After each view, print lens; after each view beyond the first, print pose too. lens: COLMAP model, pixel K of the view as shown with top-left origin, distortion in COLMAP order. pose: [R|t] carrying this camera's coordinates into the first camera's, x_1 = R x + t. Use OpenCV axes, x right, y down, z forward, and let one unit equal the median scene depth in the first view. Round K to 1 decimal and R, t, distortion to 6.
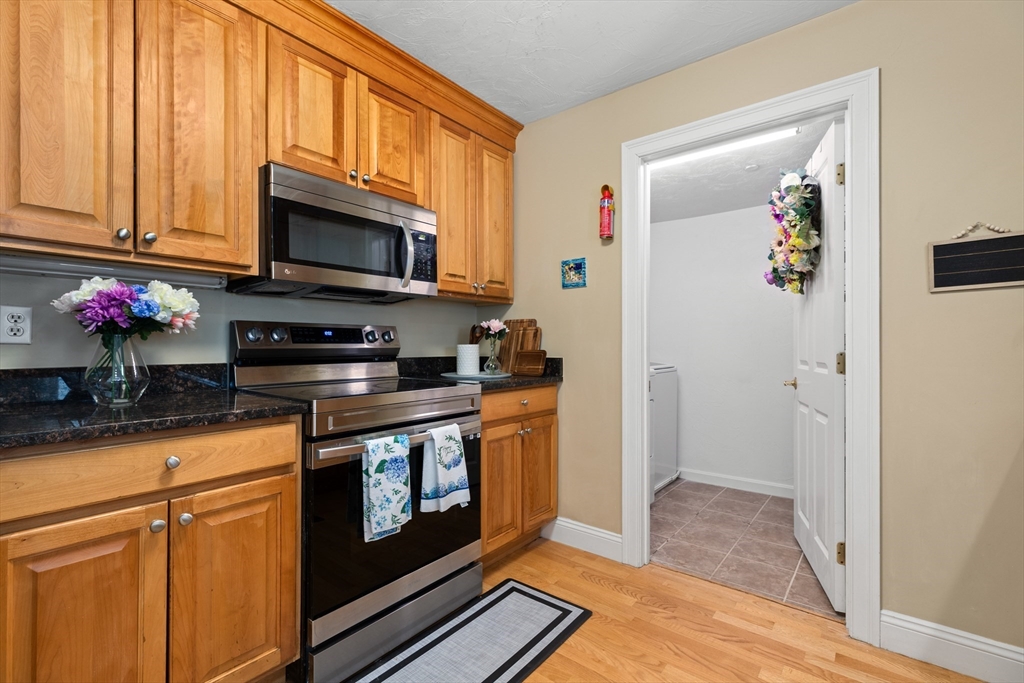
lens RADIAL K [[456.7, 0, 509.6], [0, 456.7, 344.4], [0, 0, 1]] dist [0.000293, -0.000136]
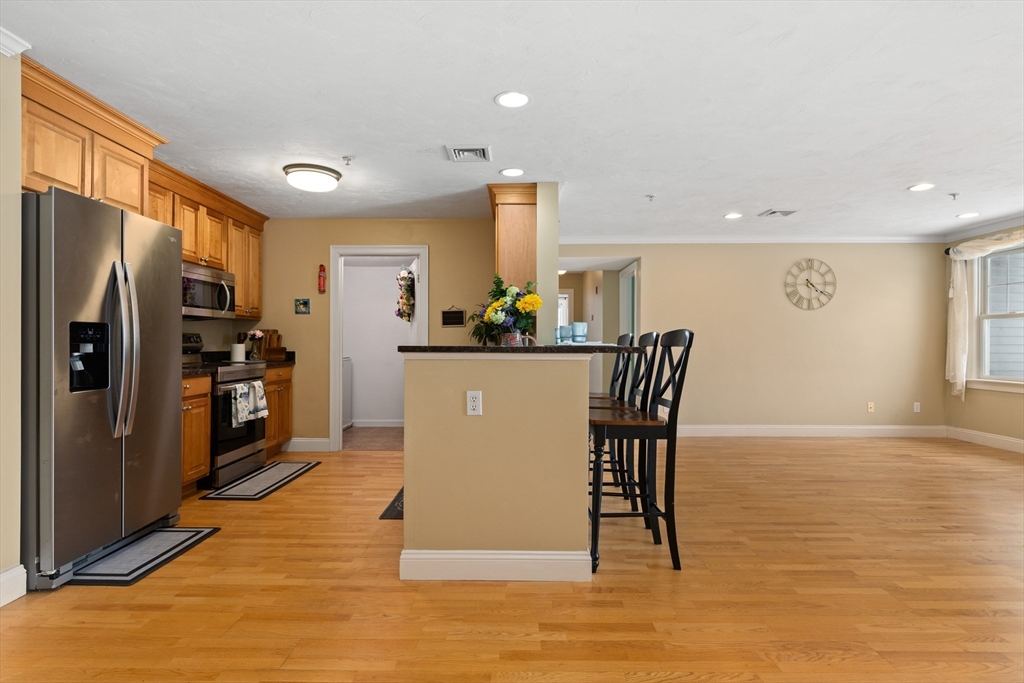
lens RADIAL K [[531.5, 0, 510.6], [0, 531.5, 342.8], [0, 0, 1]] dist [-0.001230, 0.000190]
pose [[0.780917, 0.004187, 0.624621, -0.657411], [-0.003905, 0.999991, -0.001821, -0.005454], [-0.624623, -0.001017, 0.780926, -1.472166]]
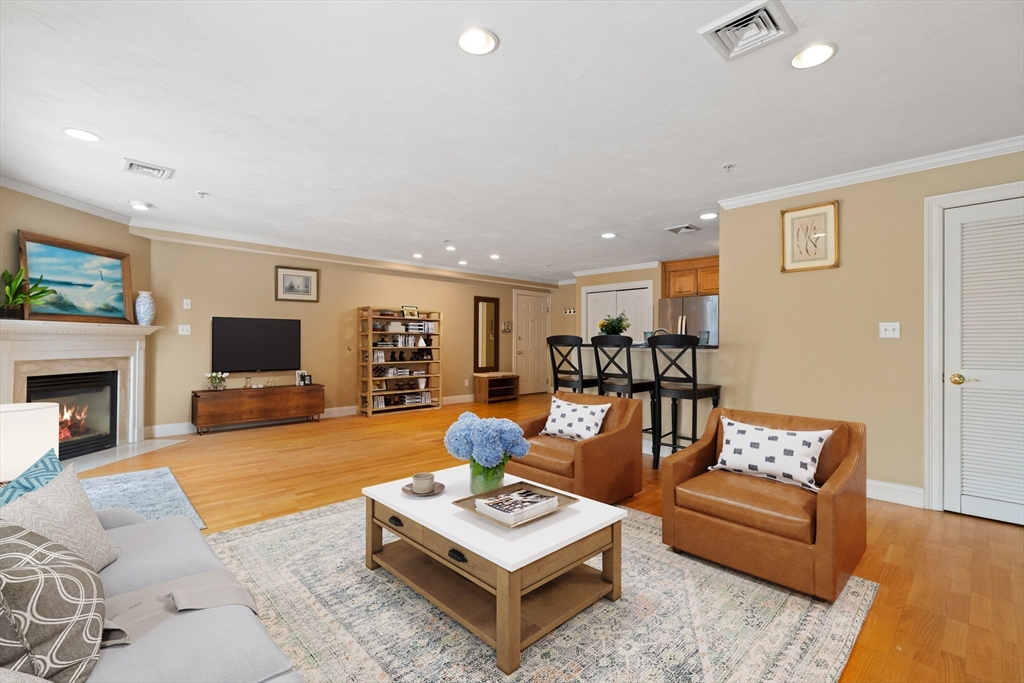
lens RADIAL K [[456.7, 0, 509.3], [0, 456.7, 332.4], [0, 0, 1]] dist [0.000293, -0.000136]
pose [[-0.125253, -0.020959, -0.991903, 2.775359], [-0.005108, 0.999777, -0.020481, -0.007519], [0.992112, 0.002501, -0.125332, -0.680665]]
